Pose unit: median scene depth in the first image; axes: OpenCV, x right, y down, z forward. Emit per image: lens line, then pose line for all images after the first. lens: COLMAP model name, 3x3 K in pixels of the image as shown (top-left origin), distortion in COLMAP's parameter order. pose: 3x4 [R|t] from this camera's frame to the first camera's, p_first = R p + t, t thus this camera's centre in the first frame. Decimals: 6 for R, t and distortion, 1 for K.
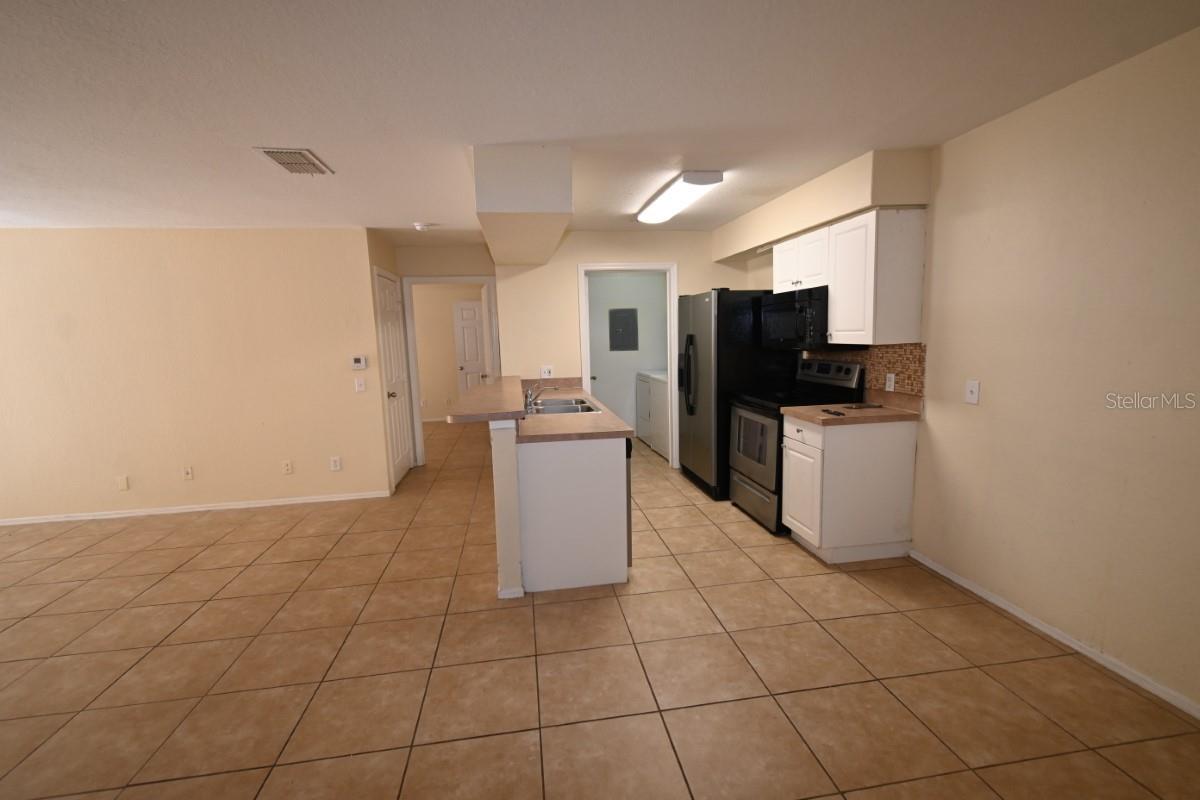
lens RADIAL K [[530.8, 0, 600.4], [0, 530.8, 401.6], [0, 0, 1]] dist [0.000742, -0.001821]
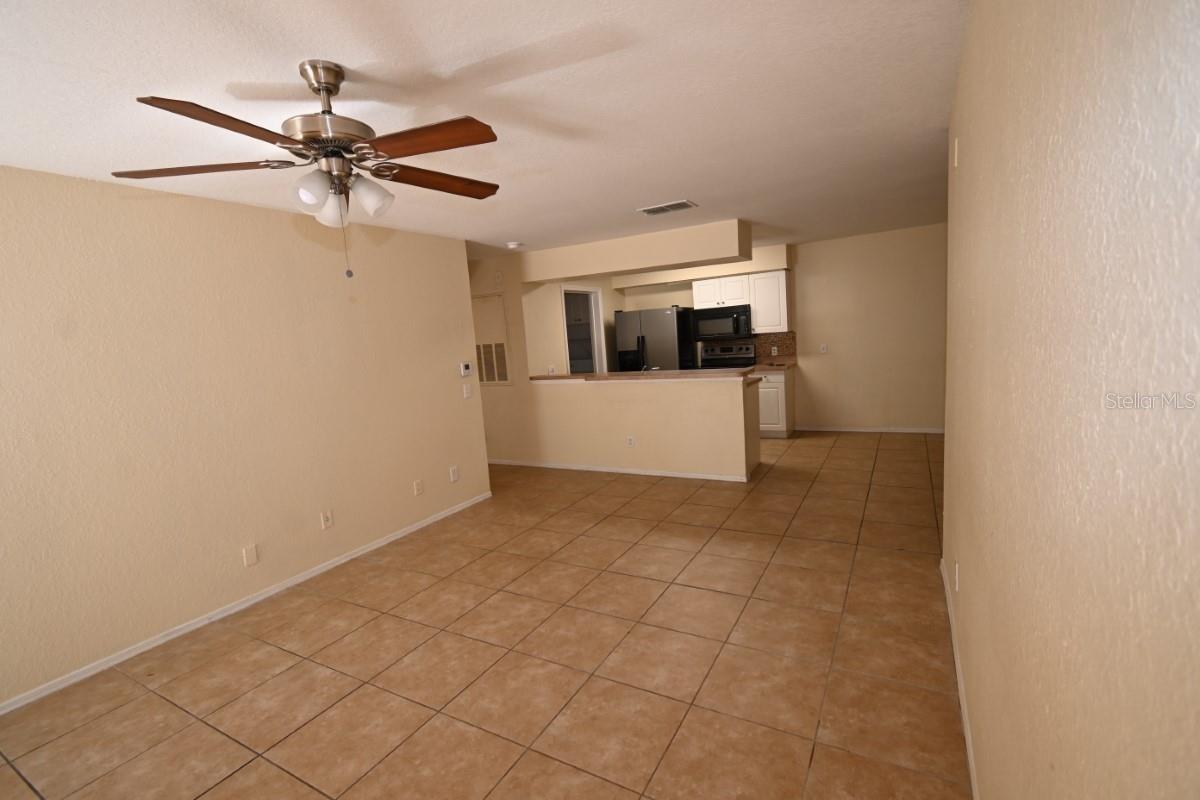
lens RADIAL K [[530.8, 0, 602.6], [0, 530.8, 394.9], [0, 0, 1]] dist [0.000742, -0.001821]
pose [[0.626298, -0.103778, 0.772646, -1.429314], [0.157987, 0.987431, 0.004564, 0.016288], [-0.763408, 0.119209, 0.634821, 0.204039]]
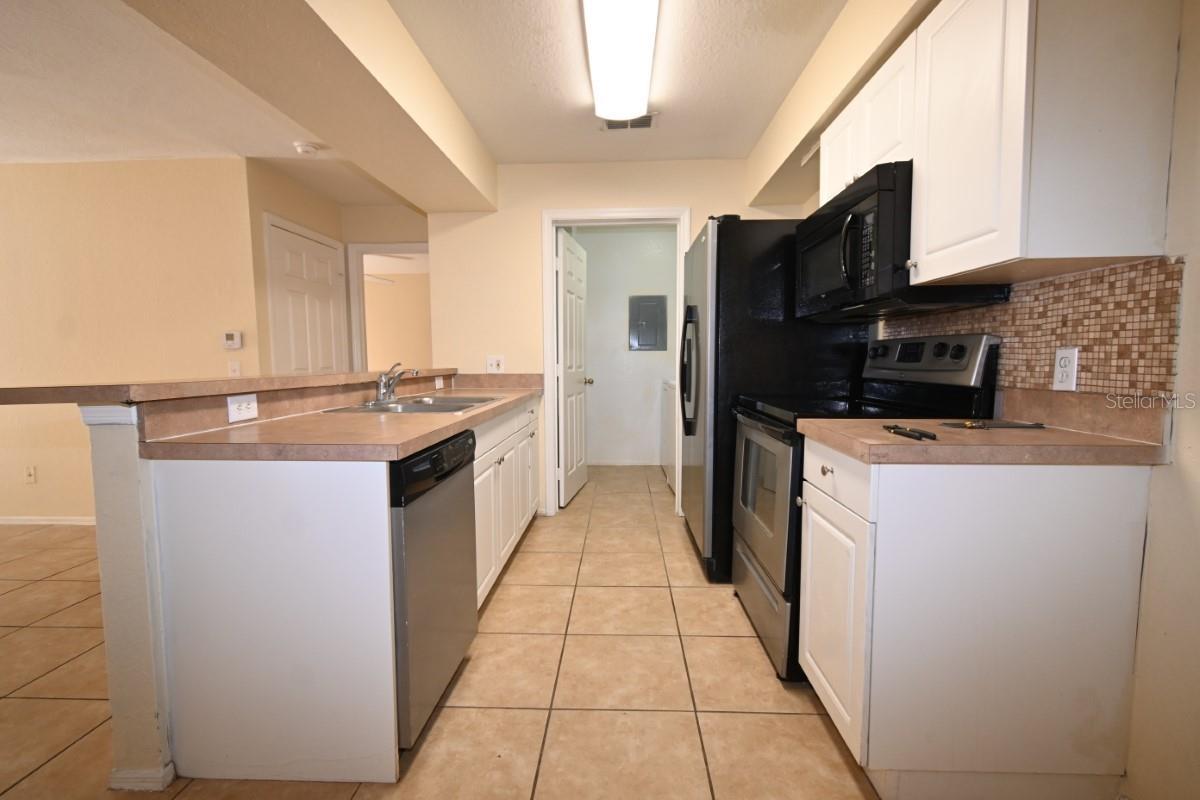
lens RADIAL K [[530.8, 0, 600.7], [0, 530.8, 401.3], [0, 0, 1]] dist [0.000742, -0.001821]
pose [[0.980133, 0.039914, -0.194283, 0.256288], [-0.049077, 0.997887, -0.042575, 0.023505], [0.192173, 0.051264, 0.980021, 0.496318]]
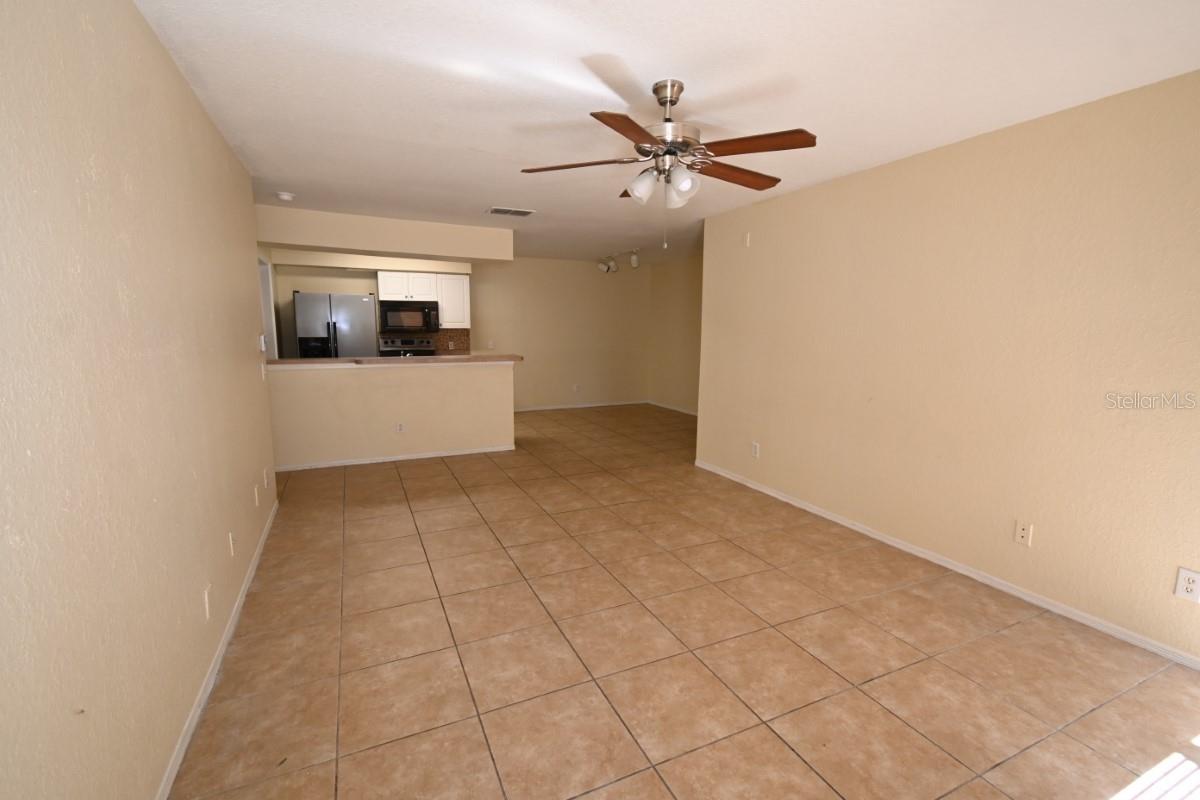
lens RADIAL K [[530.8, 0, 597.8], [0, 530.8, 397.6], [0, 0, 1]] dist [0.000742, -0.001821]
pose [[-0.269276, -0.102052, 0.957641, -1.792716], [0.130493, 0.981333, 0.141270, -0.053657], [-0.954181, 0.163006, -0.250932, 0.960810]]
